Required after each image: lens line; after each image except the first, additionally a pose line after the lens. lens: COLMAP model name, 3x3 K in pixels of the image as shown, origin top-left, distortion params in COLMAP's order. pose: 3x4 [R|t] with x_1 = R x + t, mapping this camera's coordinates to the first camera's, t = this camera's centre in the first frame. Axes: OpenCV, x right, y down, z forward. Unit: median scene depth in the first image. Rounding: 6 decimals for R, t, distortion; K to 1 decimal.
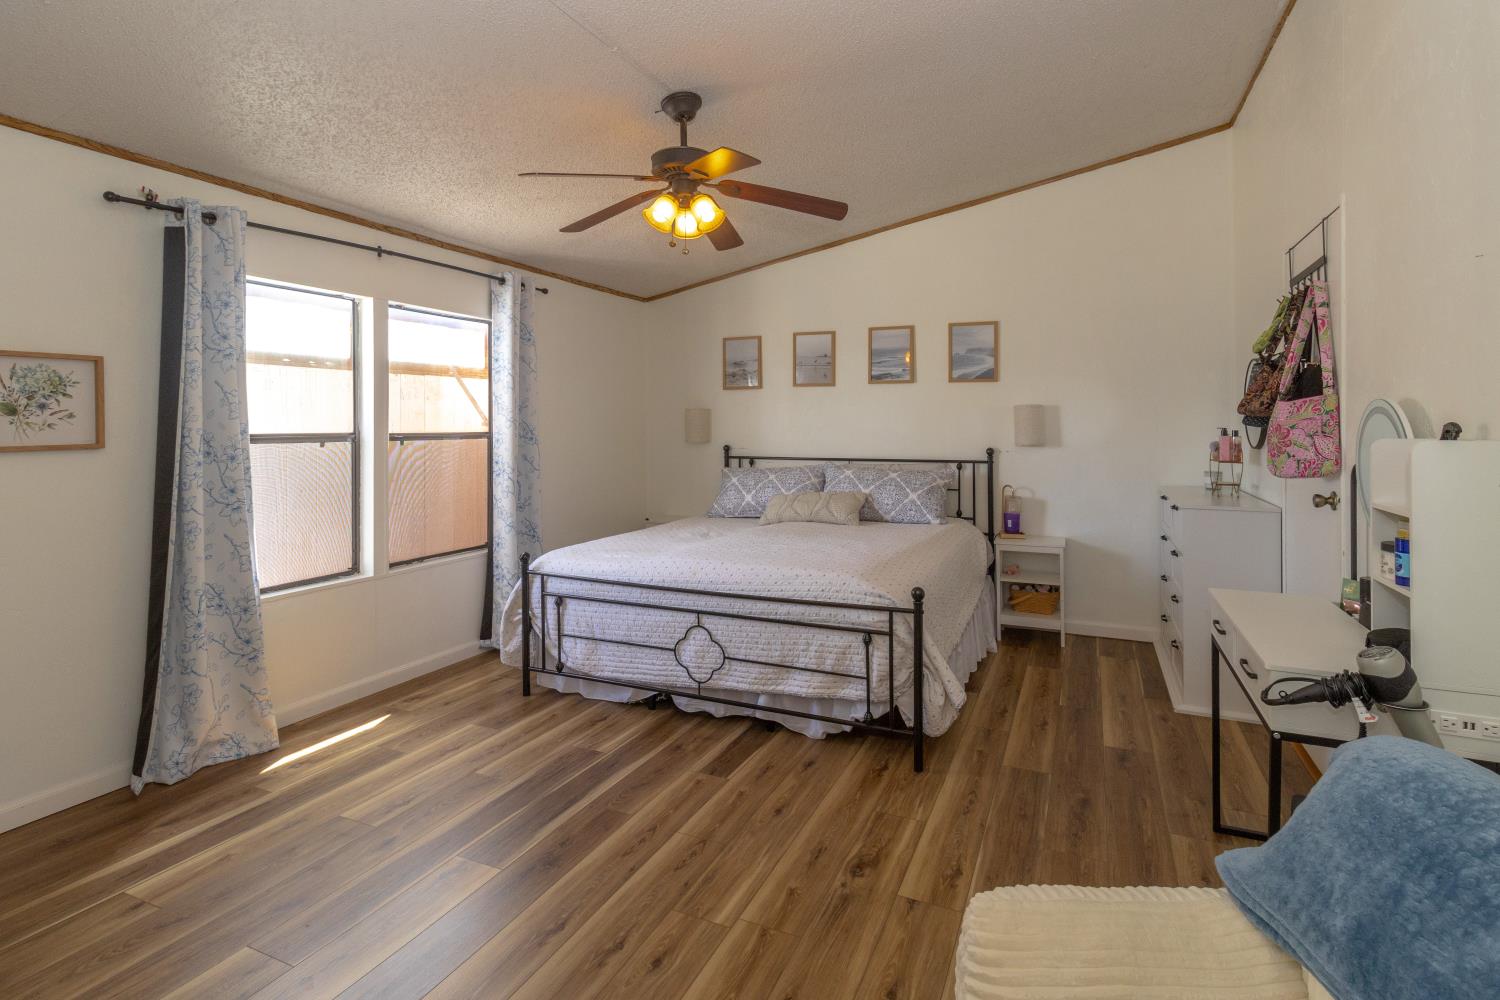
lens RADIAL K [[733.0, 0, 750.7], [0, 733.0, 425.1], [0, 0, 1]] dist [0.004076, 0.001127]
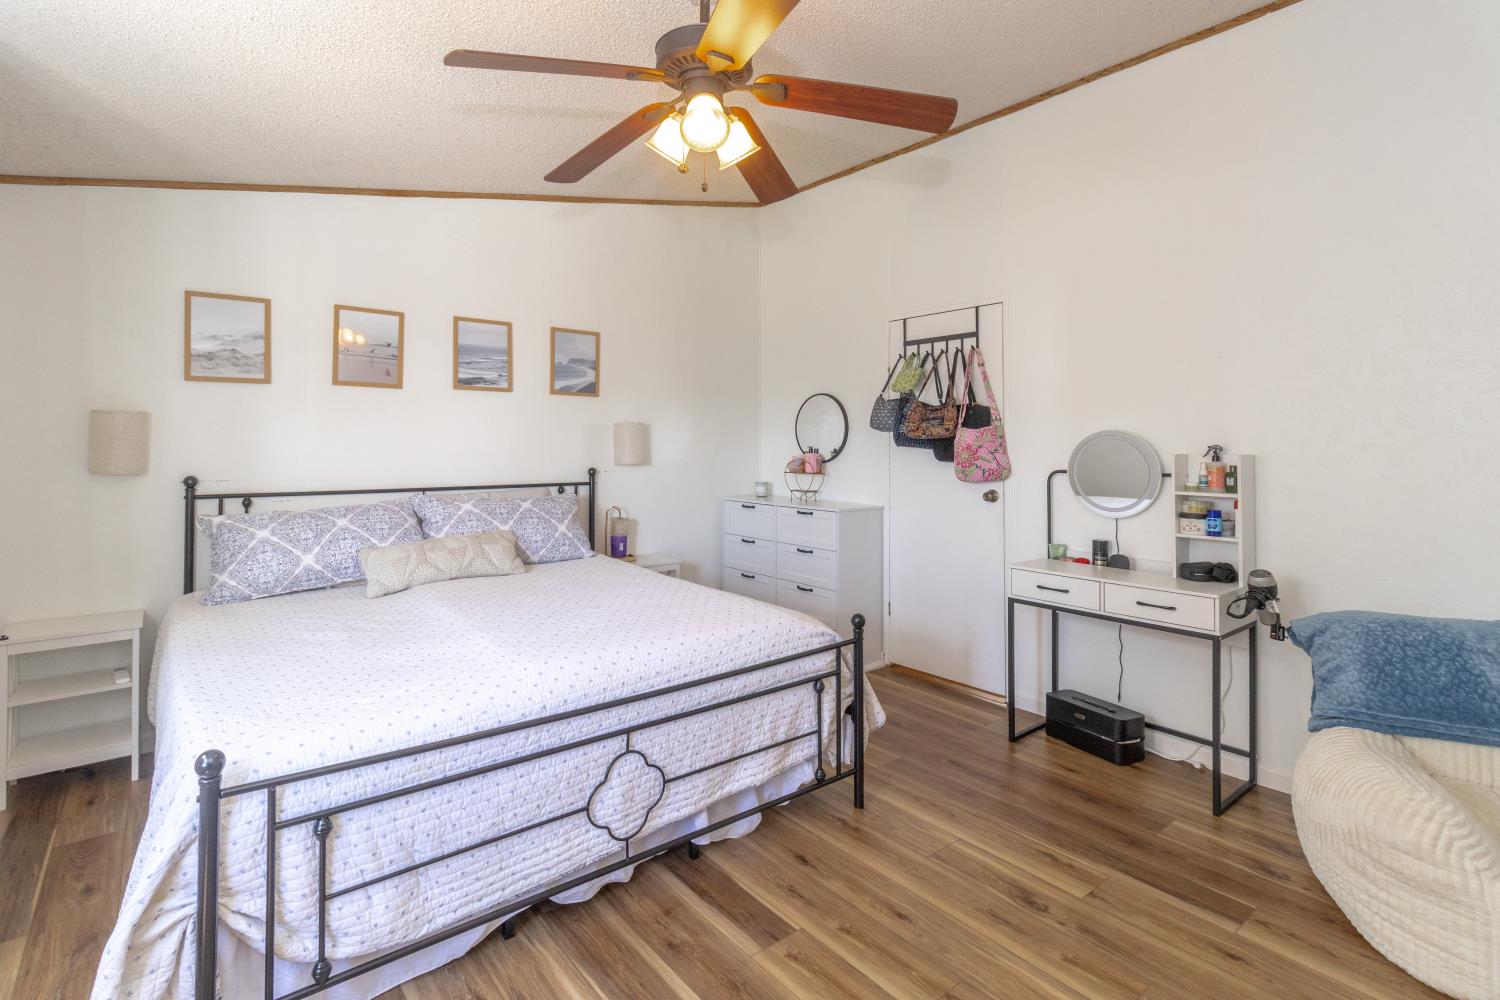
lens RADIAL K [[733.0, 0, 750.7], [0, 733.0, 425.1], [0, 0, 1]] dist [0.004076, 0.001127]
pose [[0.451624, 0.023200, 0.891906, -0.590671], [-0.005617, 0.999716, -0.023160, -0.003858], [-0.892190, 0.005450, 0.451626, 0.581194]]
